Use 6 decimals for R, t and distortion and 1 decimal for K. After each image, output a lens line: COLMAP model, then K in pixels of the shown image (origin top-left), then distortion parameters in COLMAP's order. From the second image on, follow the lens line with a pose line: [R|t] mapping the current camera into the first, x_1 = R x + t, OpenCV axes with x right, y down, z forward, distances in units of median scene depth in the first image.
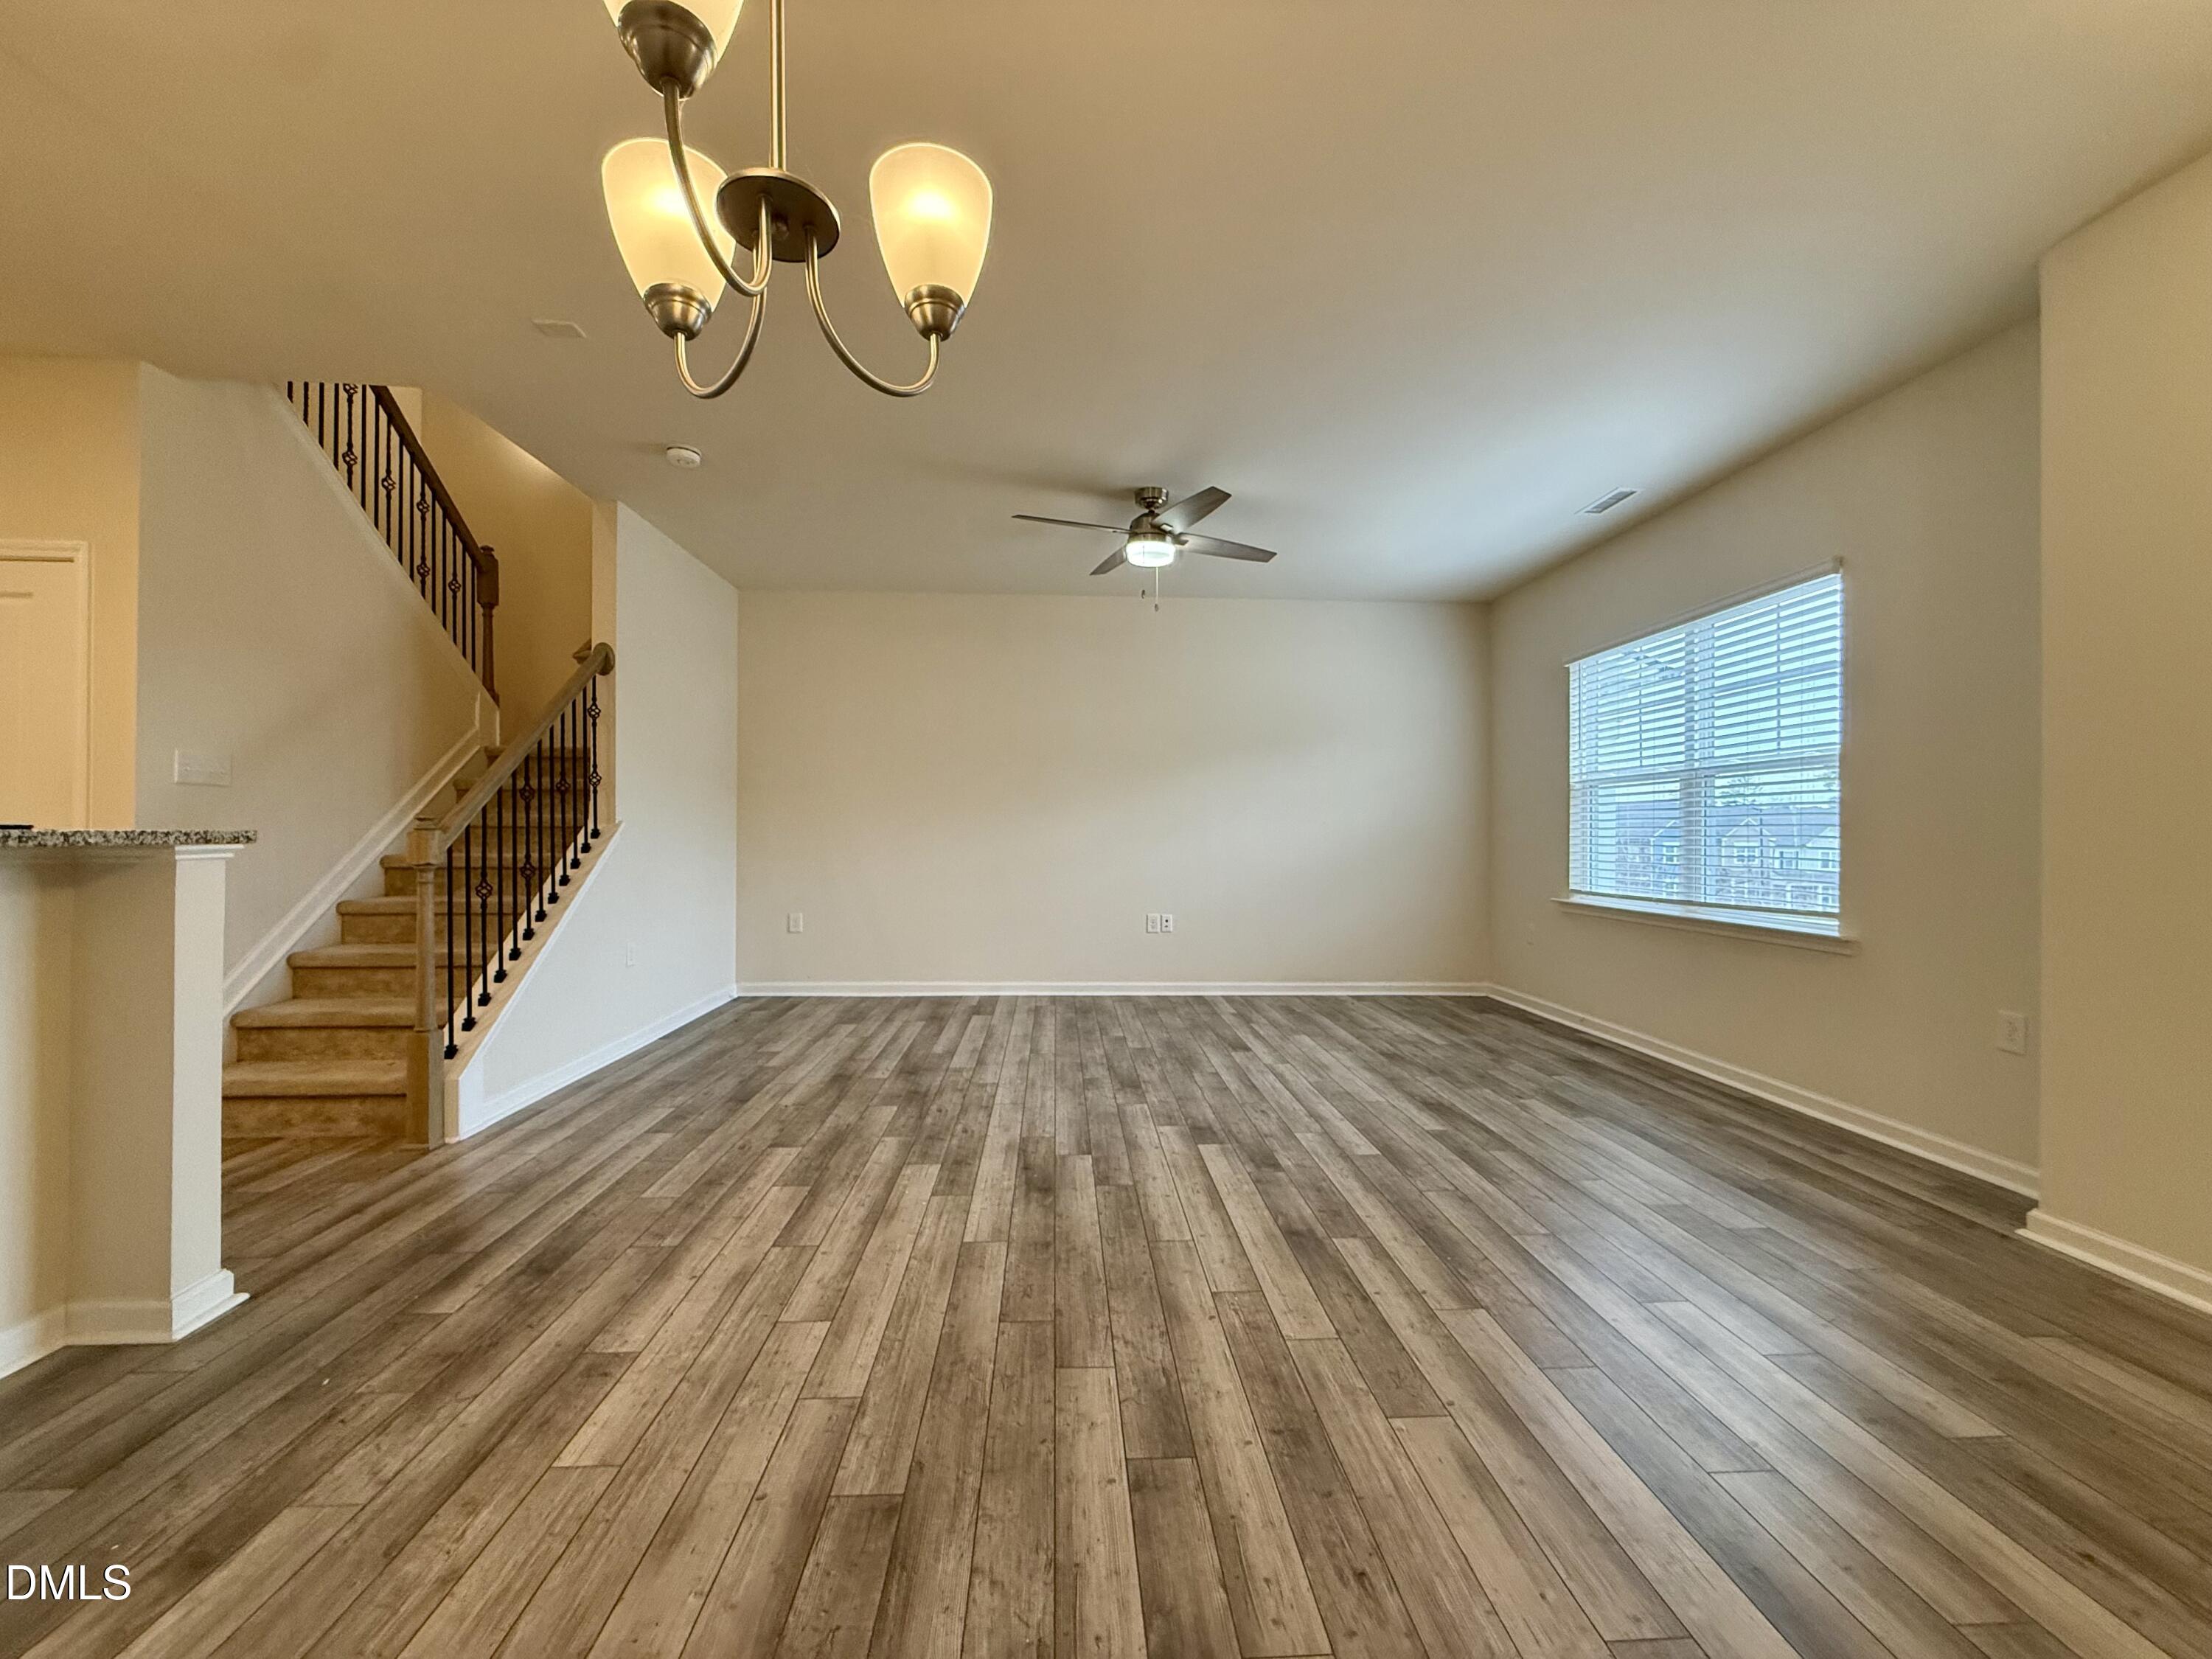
lens RADIAL K [[889.1, 0, 1098.0], [0, 889.1, 829.3], [0, 0, 1]] dist [-0.002317, 0.000658]
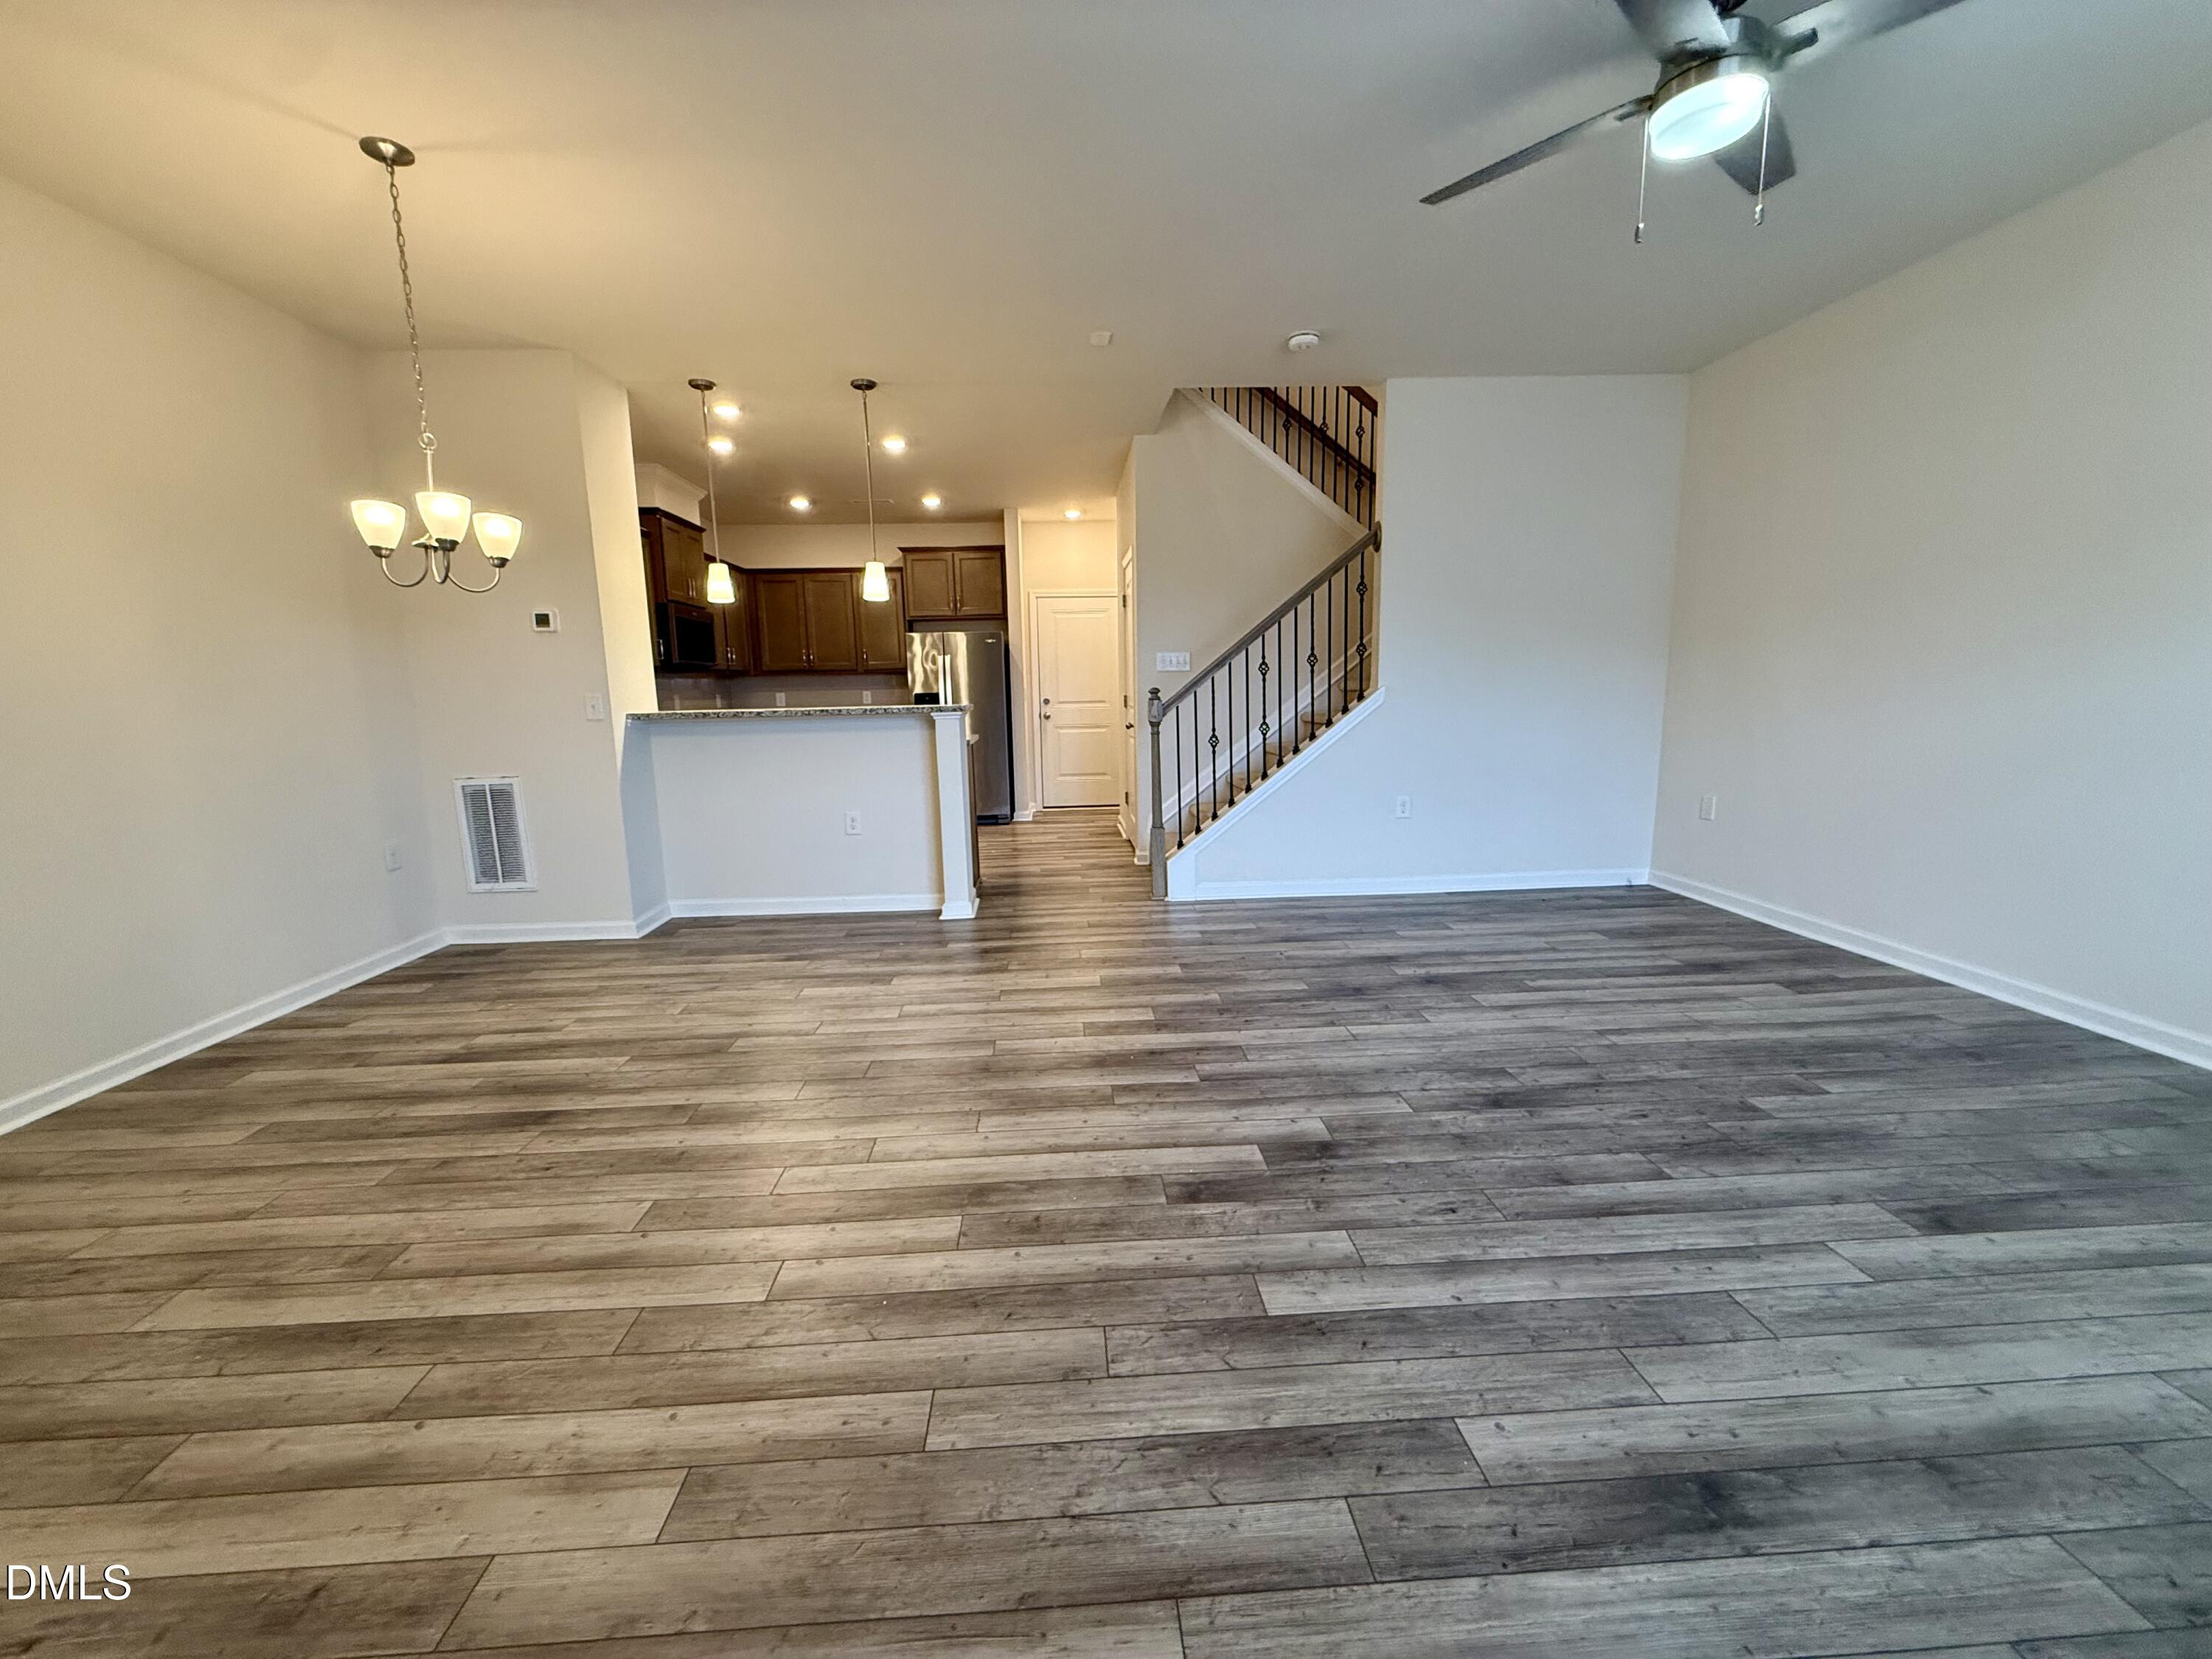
lens RADIAL K [[889.1, 0, 1097.7], [0, 889.1, 829.7], [0, 0, 1]] dist [-0.002317, 0.000658]
pose [[-0.007389, 0.153424, -0.988133, 0.917897], [0.026076, 0.987853, 0.153185, -0.016571], [0.999633, -0.024635, -0.011300, 1.025751]]
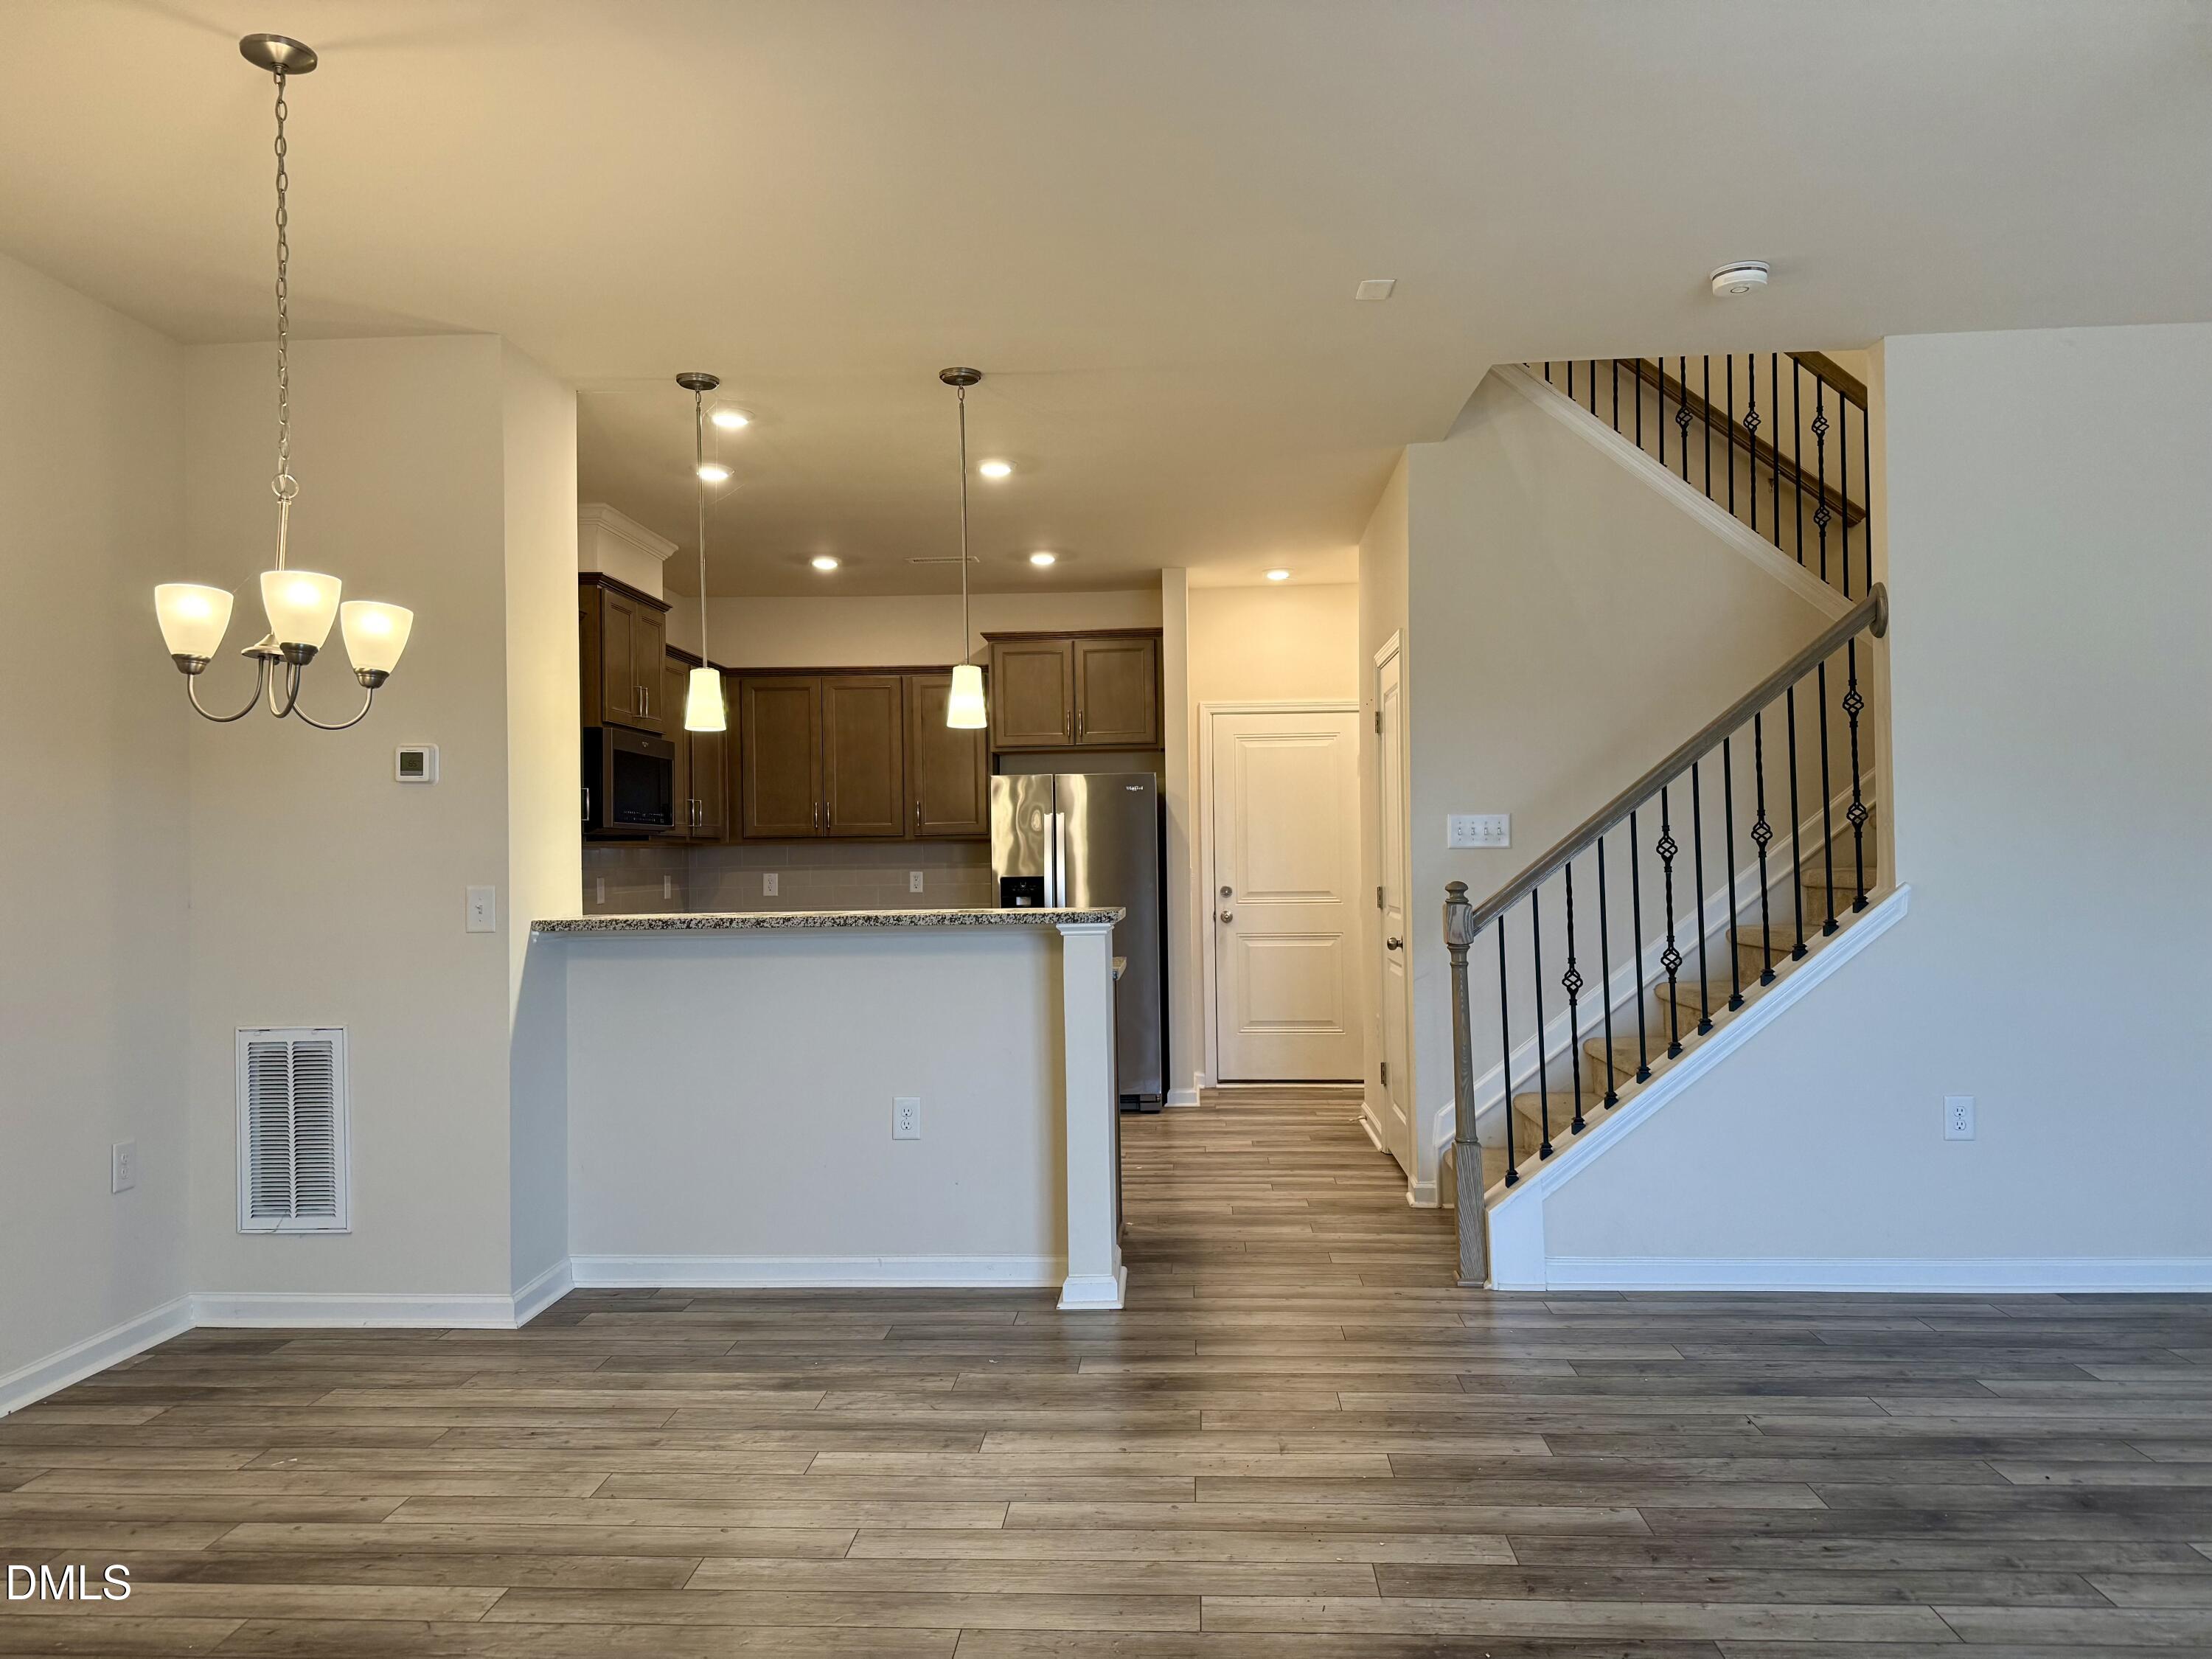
lens RADIAL K [[1566.9, 0, 1105.3], [0, 1566.9, 832.3], [0, 0, 1]] dist [0.036759, -0.044578]
pose [[-0.119420, -0.018811, -0.992666, 0.859451], [0.018062, 0.999614, -0.021115, -0.047436], [0.992679, -0.020451, -0.119035, 0.947877]]
